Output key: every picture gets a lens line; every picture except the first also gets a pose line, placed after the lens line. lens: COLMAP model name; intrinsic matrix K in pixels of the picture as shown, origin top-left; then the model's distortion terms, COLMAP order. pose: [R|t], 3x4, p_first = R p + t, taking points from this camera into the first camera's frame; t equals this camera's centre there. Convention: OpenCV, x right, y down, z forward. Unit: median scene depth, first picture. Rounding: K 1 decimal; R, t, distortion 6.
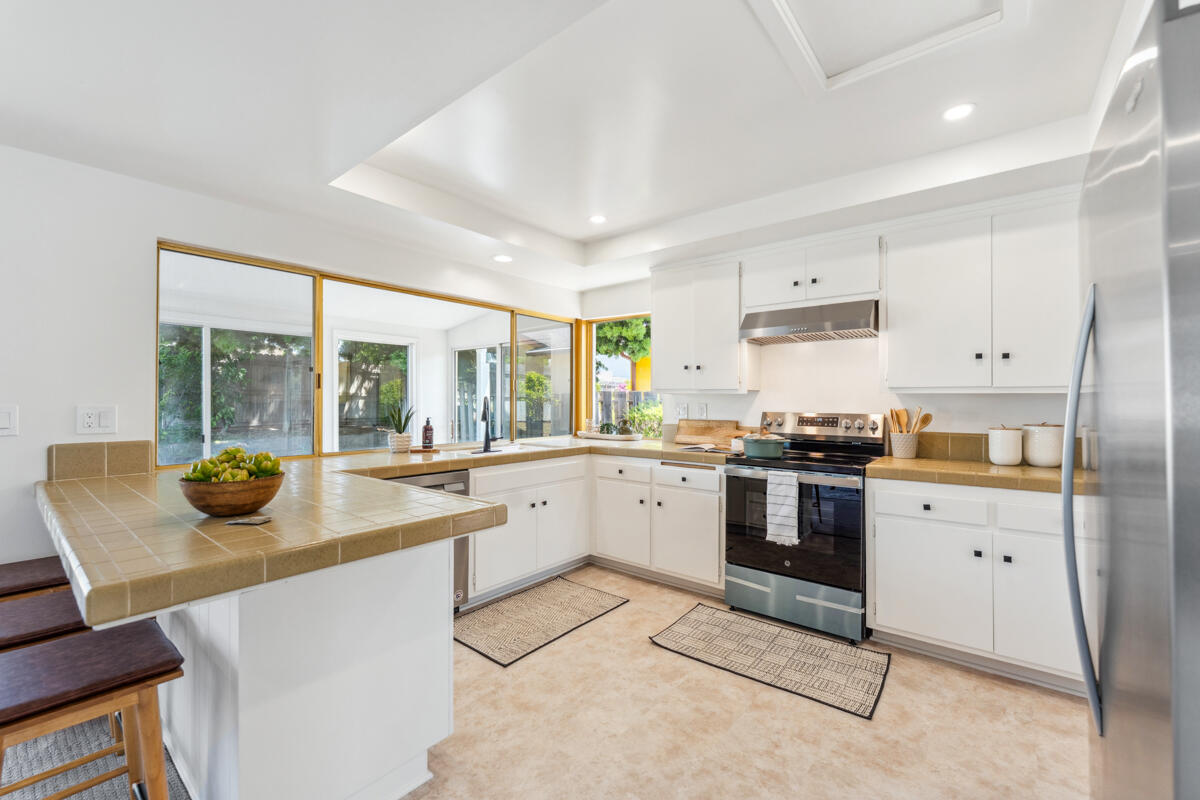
lens RADIAL K [[486.8, 0, 596.0], [0, 486.8, 399.0], [0, 0, 1]] dist [-0.000532, 0.000095]
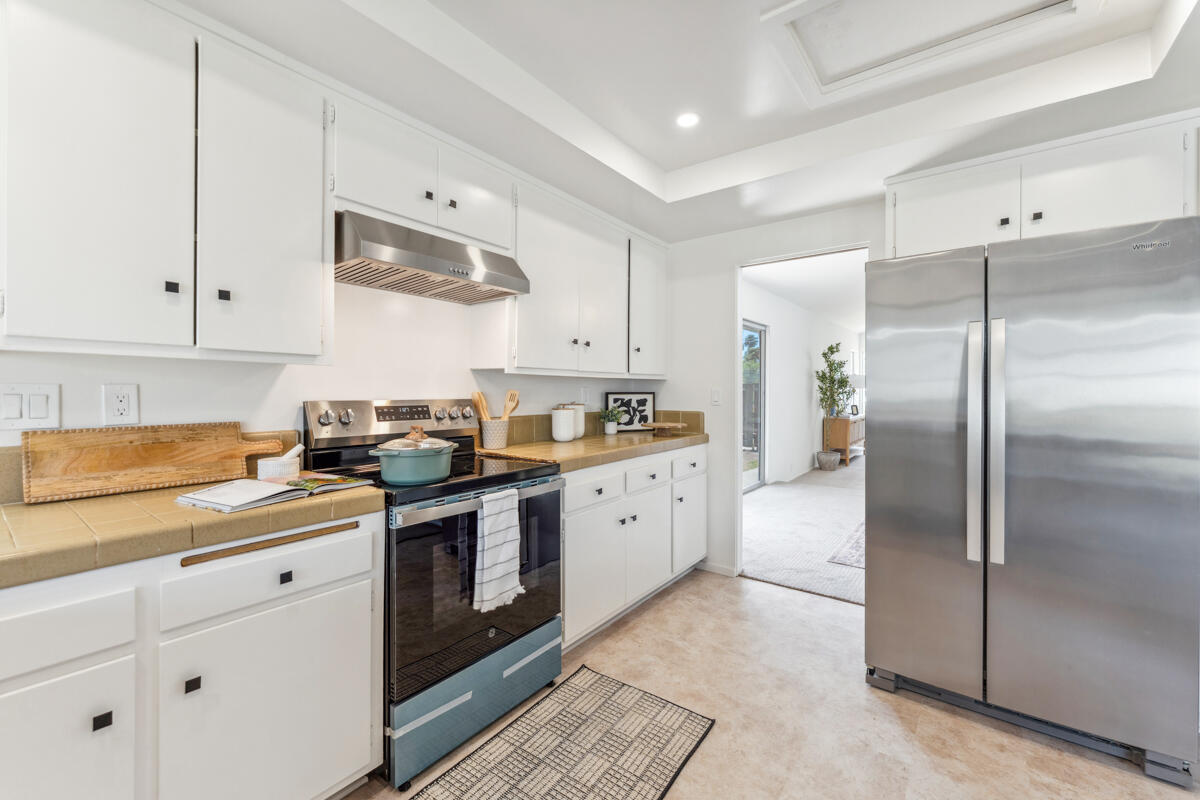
lens RADIAL K [[486.8, 0, 594.9], [0, 486.8, 393.5], [0, 0, 1]] dist [-0.000532, 0.000095]
pose [[-0.035588, -0.010776, 0.999308, -0.258992], [-0.008540, 0.999909, 0.010478, 0.012871], [-0.999330, -0.008161, -0.035677, 0.914518]]
